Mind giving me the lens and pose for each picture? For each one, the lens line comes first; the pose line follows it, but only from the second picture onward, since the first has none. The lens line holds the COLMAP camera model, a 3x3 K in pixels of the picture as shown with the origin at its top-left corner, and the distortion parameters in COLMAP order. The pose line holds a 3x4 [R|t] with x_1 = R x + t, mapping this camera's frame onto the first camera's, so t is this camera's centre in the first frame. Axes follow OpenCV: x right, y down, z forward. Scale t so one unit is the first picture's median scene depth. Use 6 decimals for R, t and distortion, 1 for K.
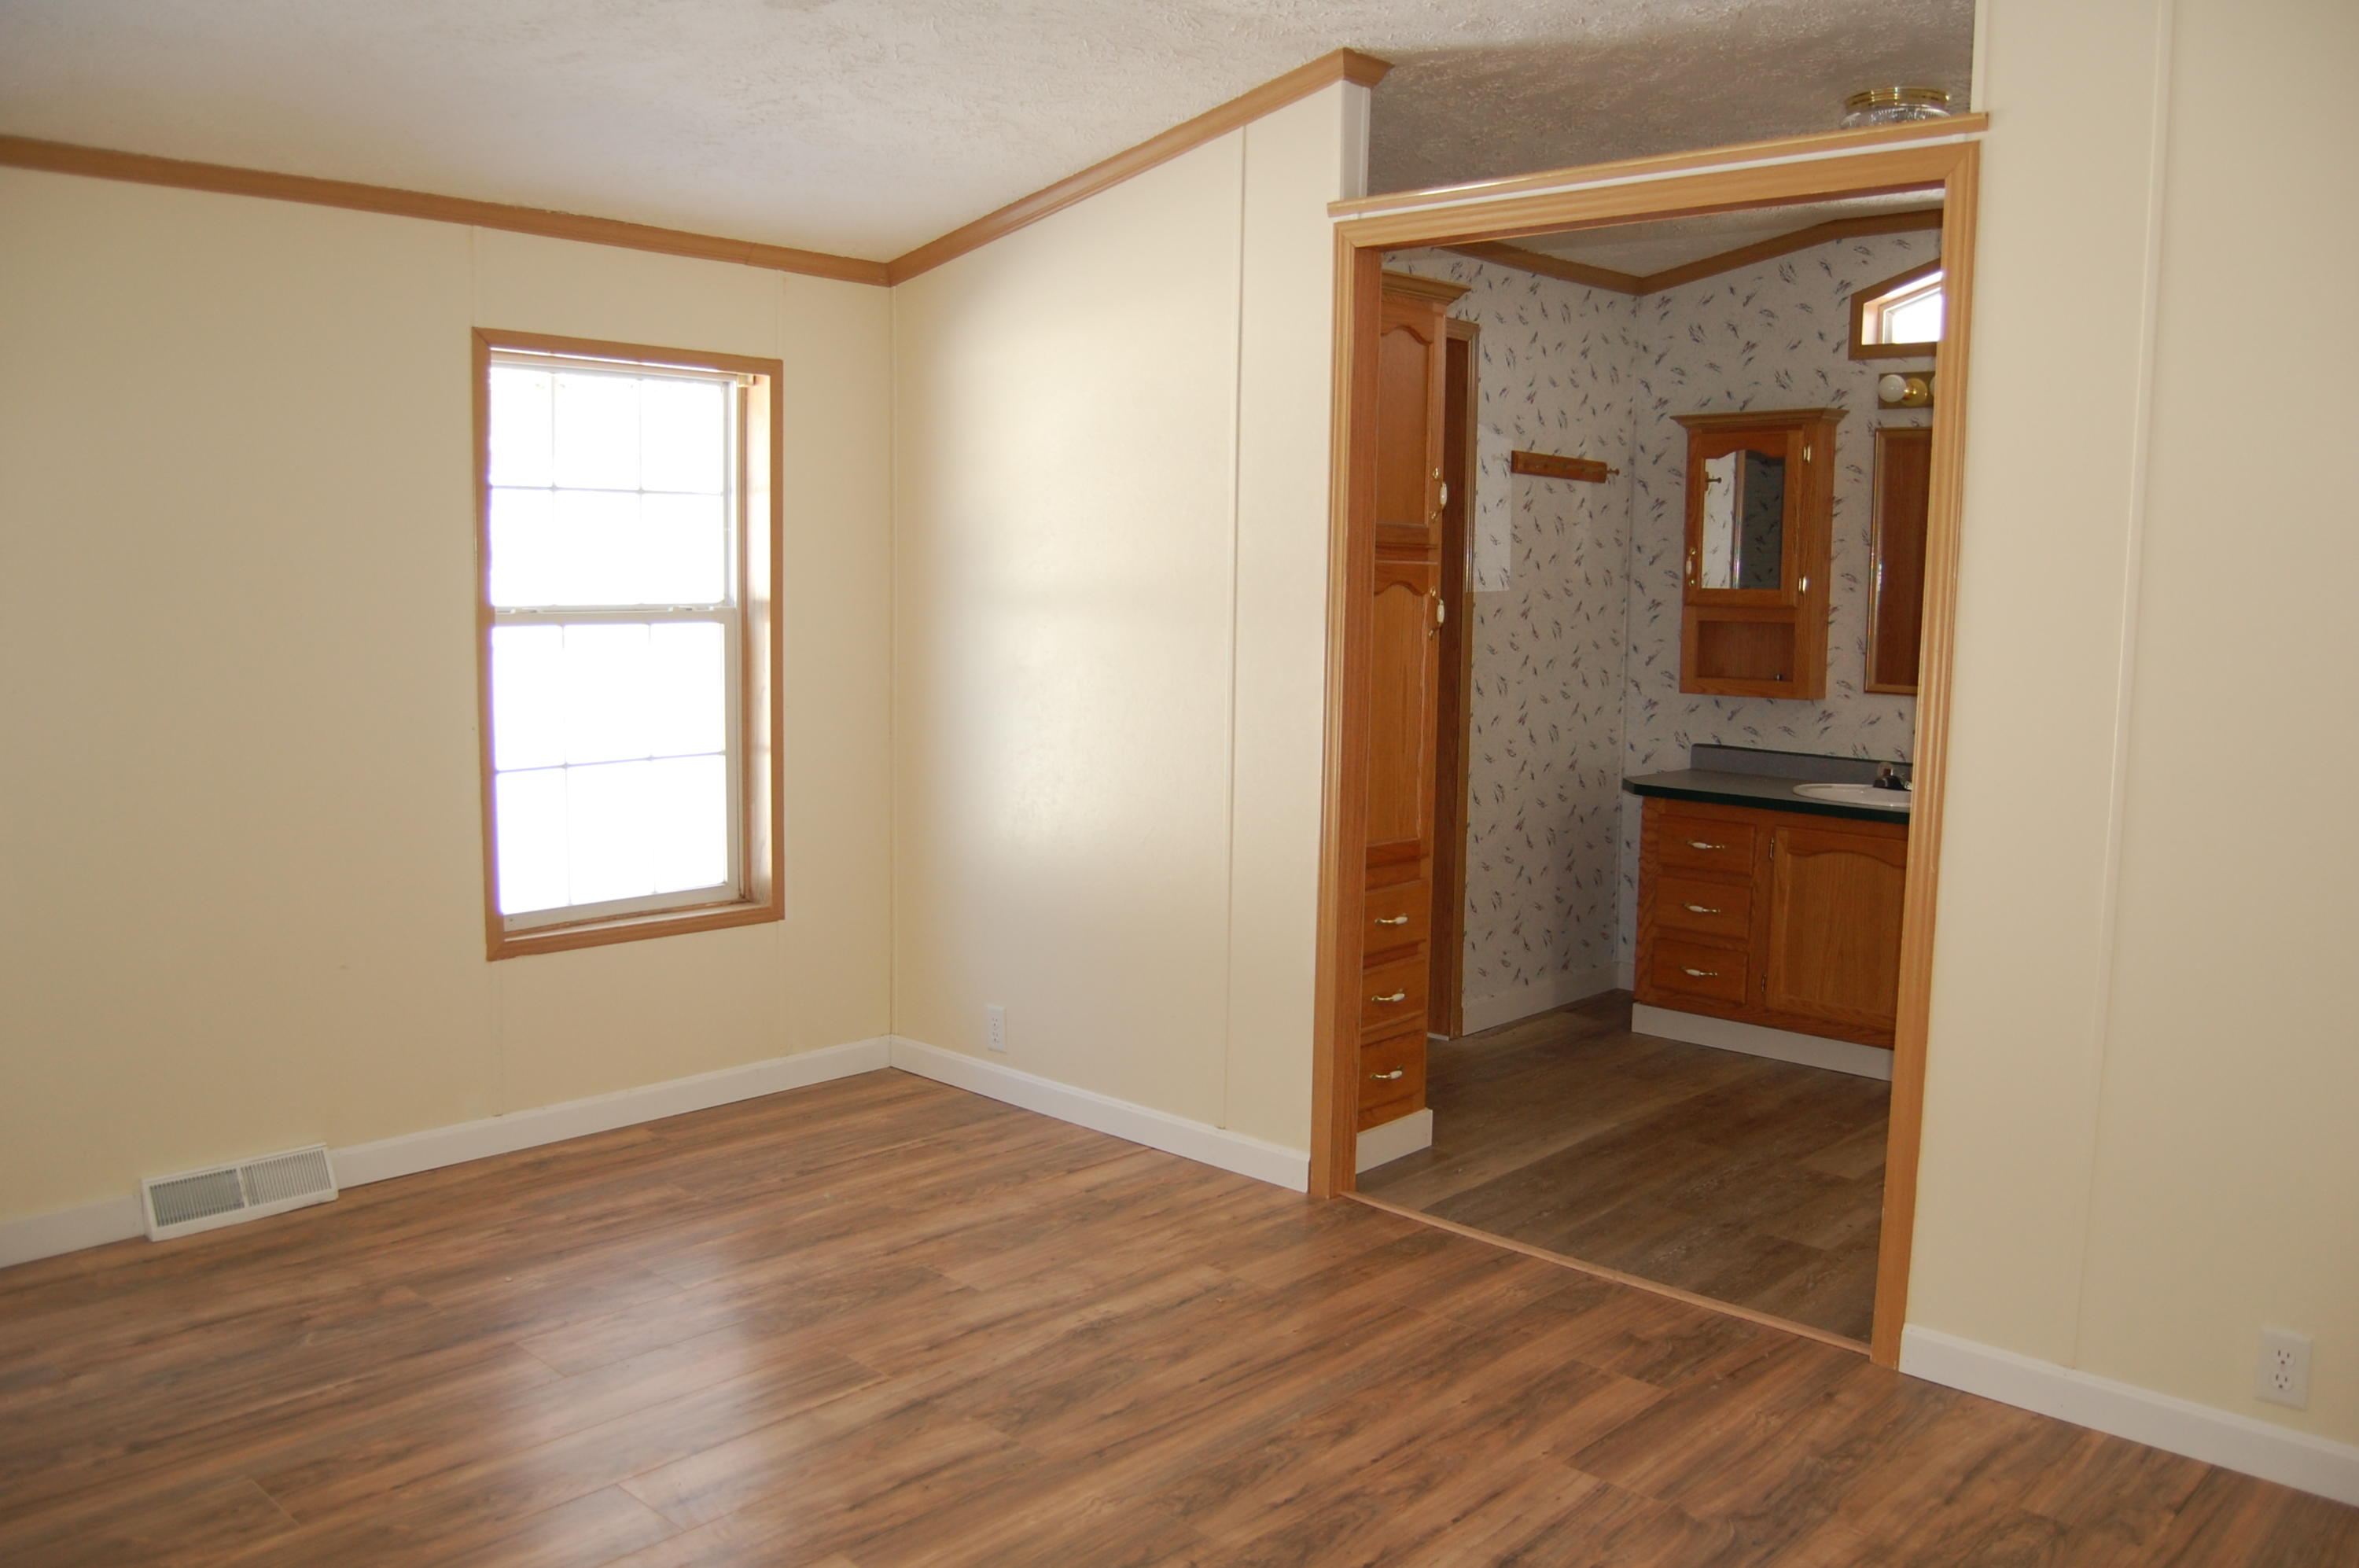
lens RADIAL K [[1834.9, 0, 1179.5], [0, 1834.9, 784.0], [0, 0, 1]] dist [-0.102923, 0.050659]
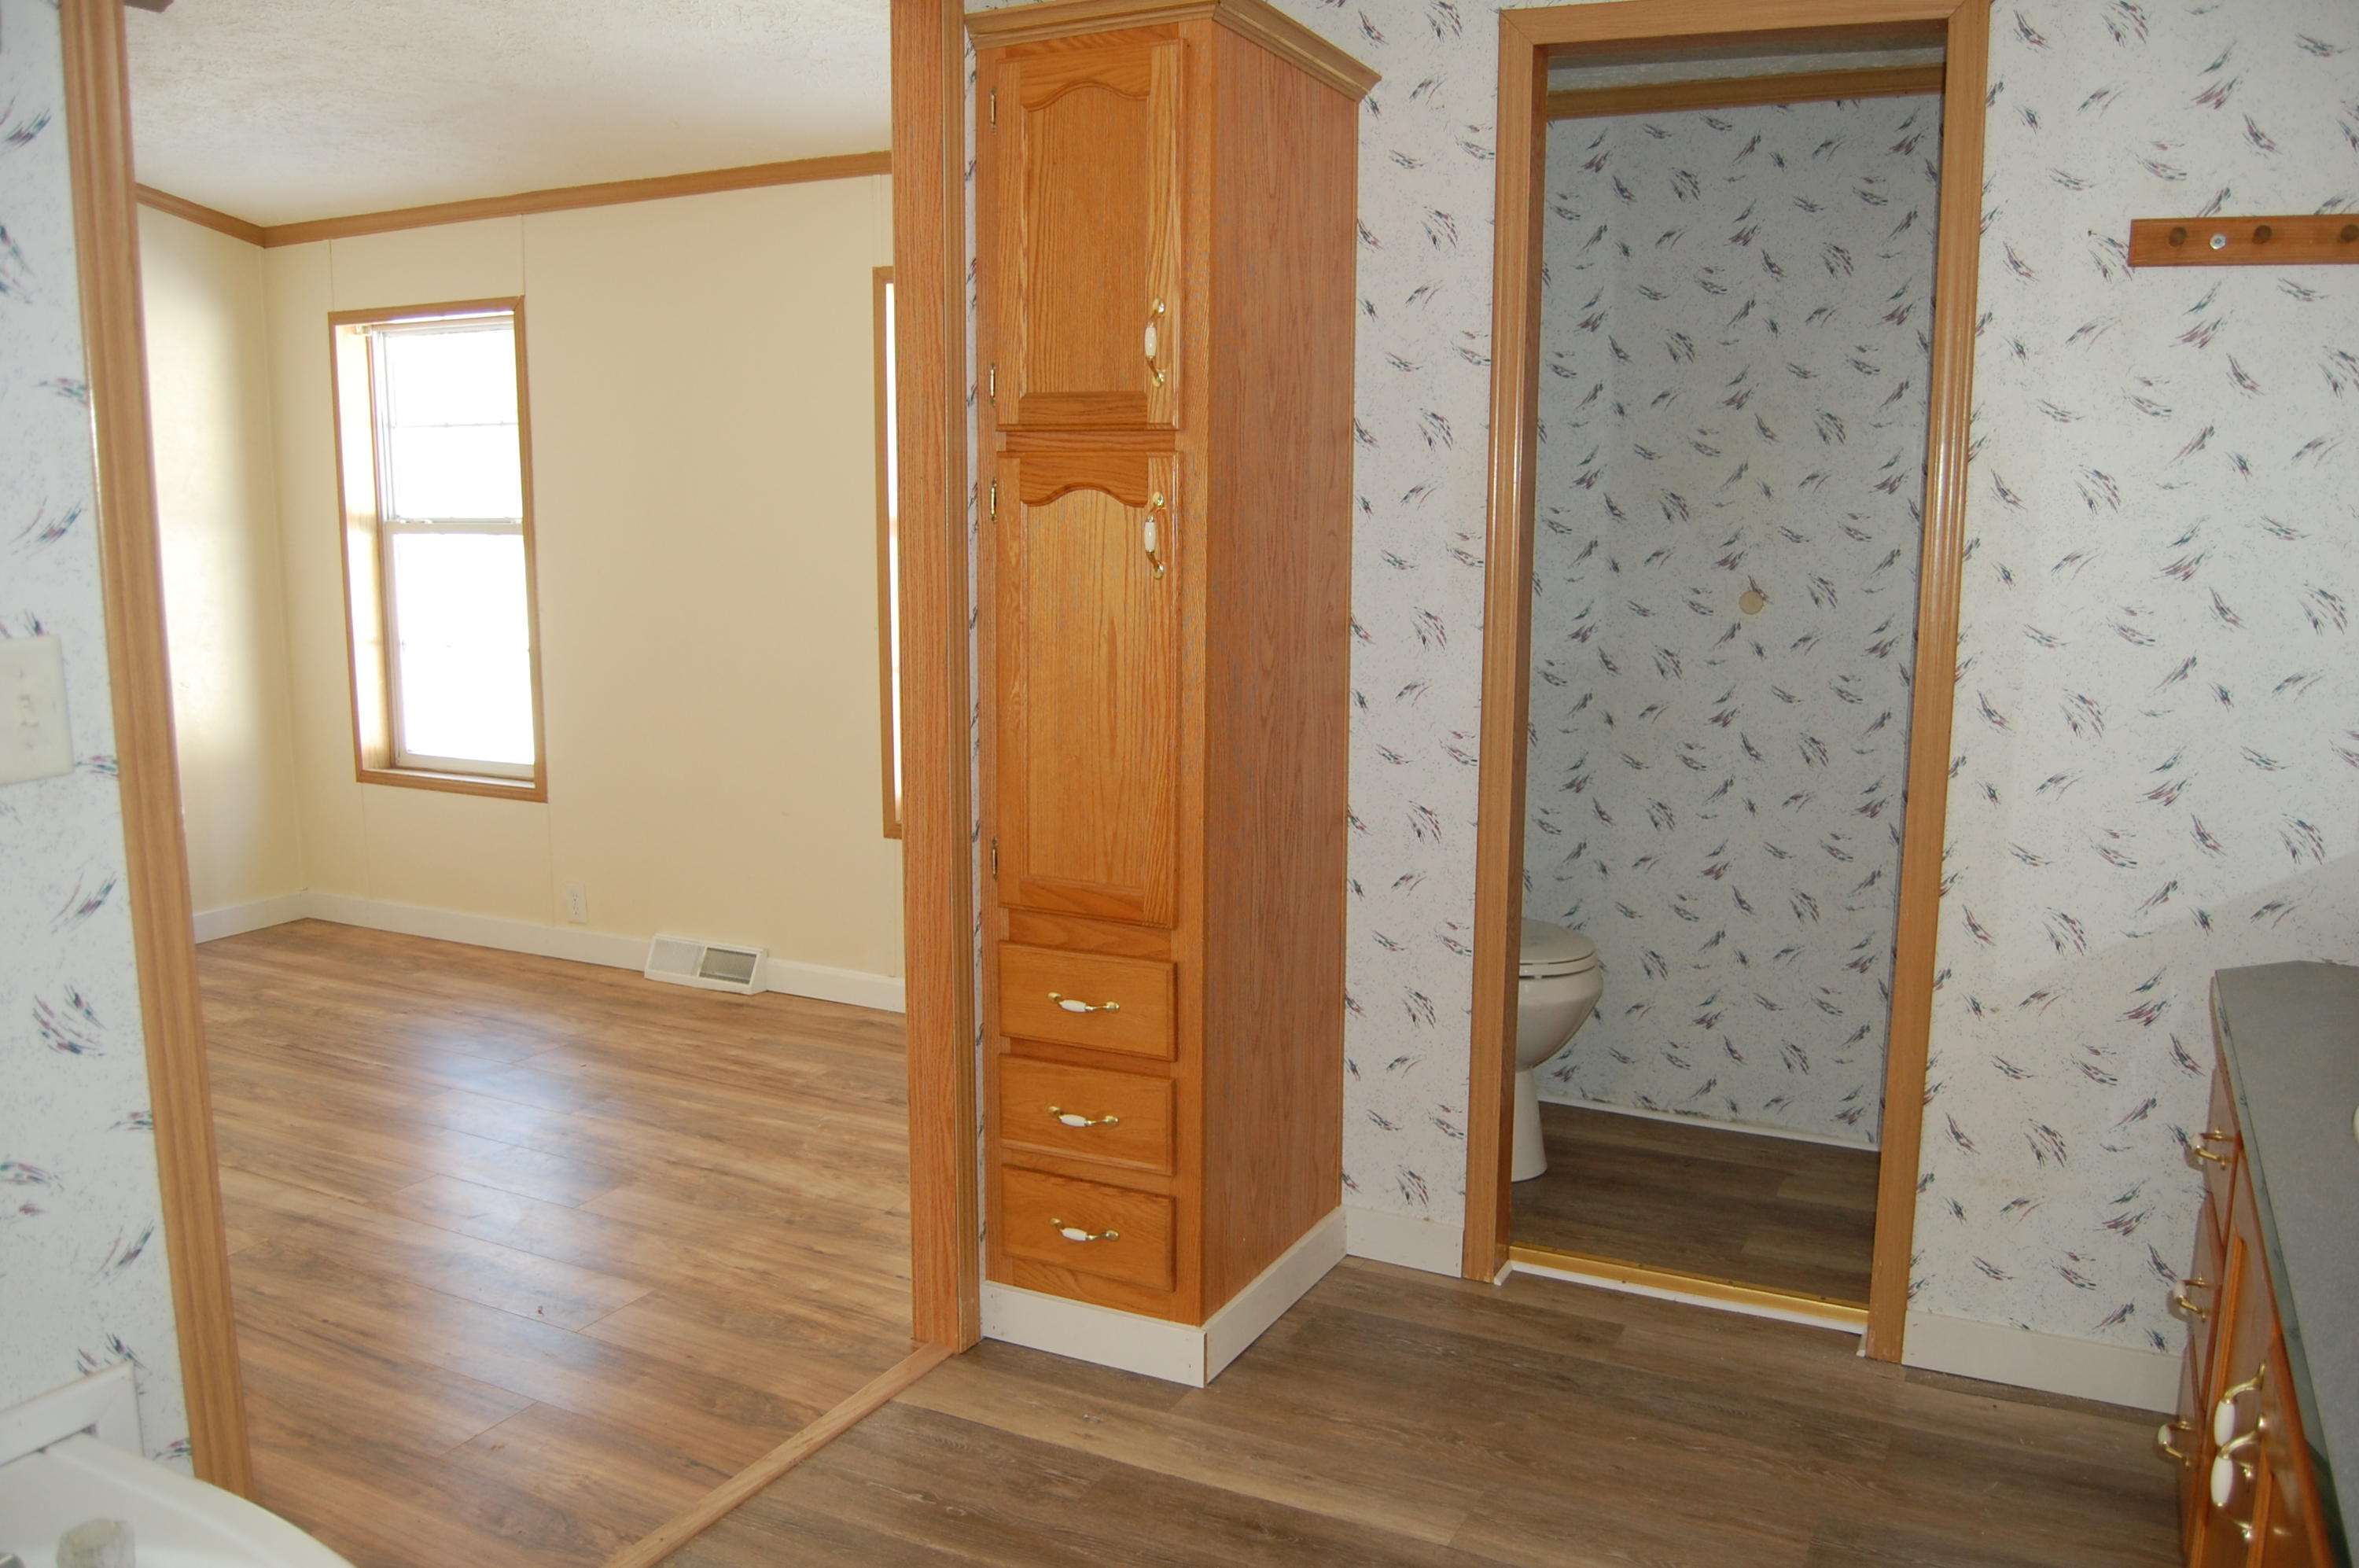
lens RADIAL K [[1834.9, 0, 1179.5], [0, 1834.9, 784.0], [0, 0, 1]] dist [-0.102923, 0.050659]
pose [[0.284063, 0.138989, -0.948678, 0.565630], [-0.111922, 0.987480, 0.111161, -0.061983], [0.952251, 0.074601, 0.296063, 0.637479]]
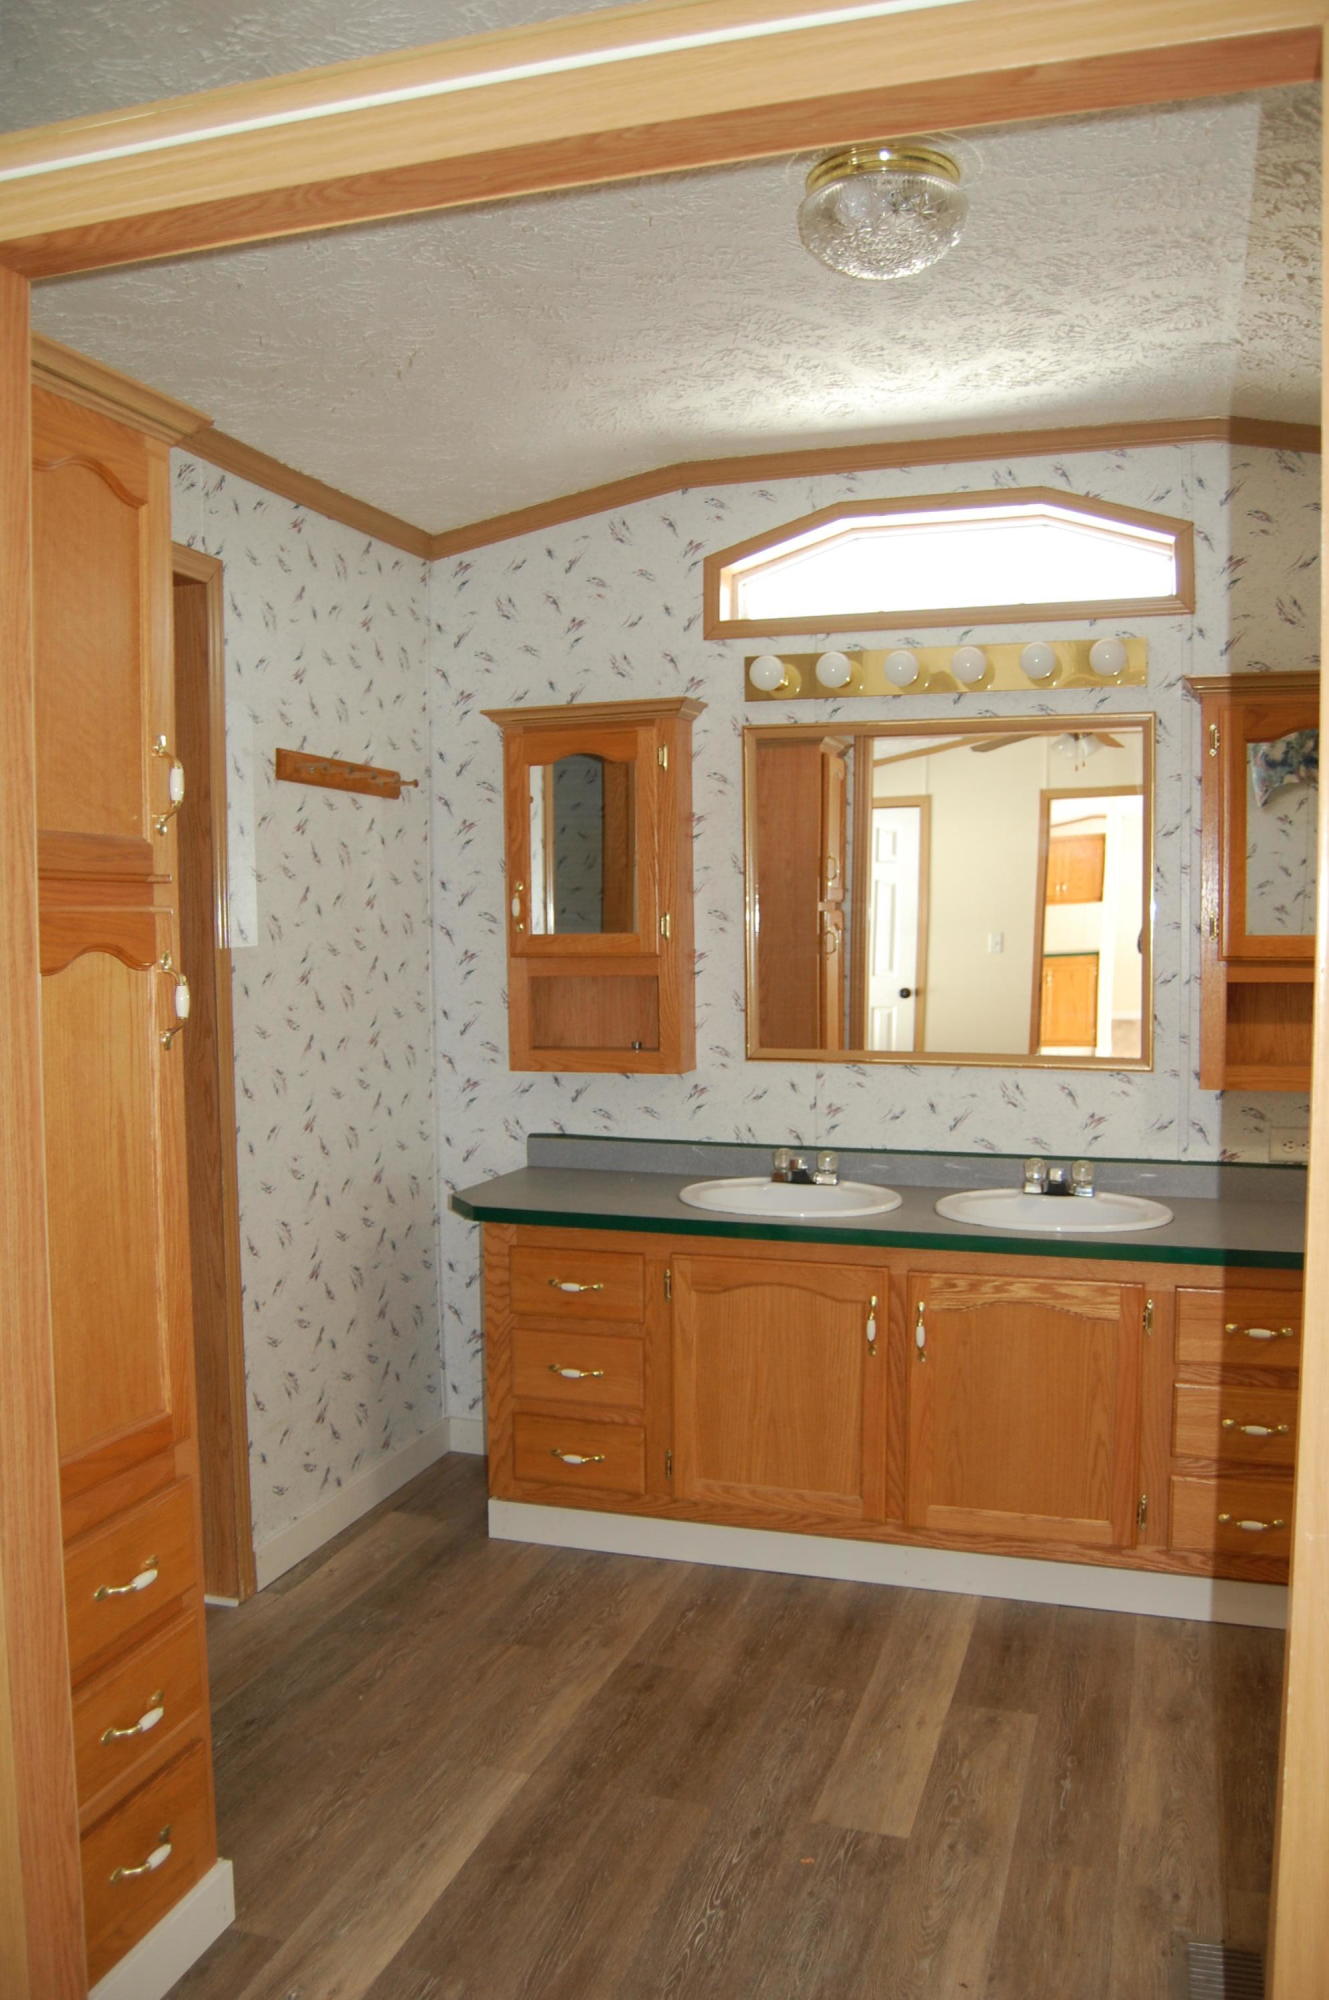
lens RADIAL K [[1555.6, 0, 664.1], [0, 1555.6, 1024.9], [0, 0, 1]] dist [-0.102923, 0.050659]
pose [[0.903523, -0.049068, 0.425721, 0.058847], [0.068476, 0.997190, -0.030394, -0.047725], [-0.423034, 0.056613, 0.904344, 0.402739]]
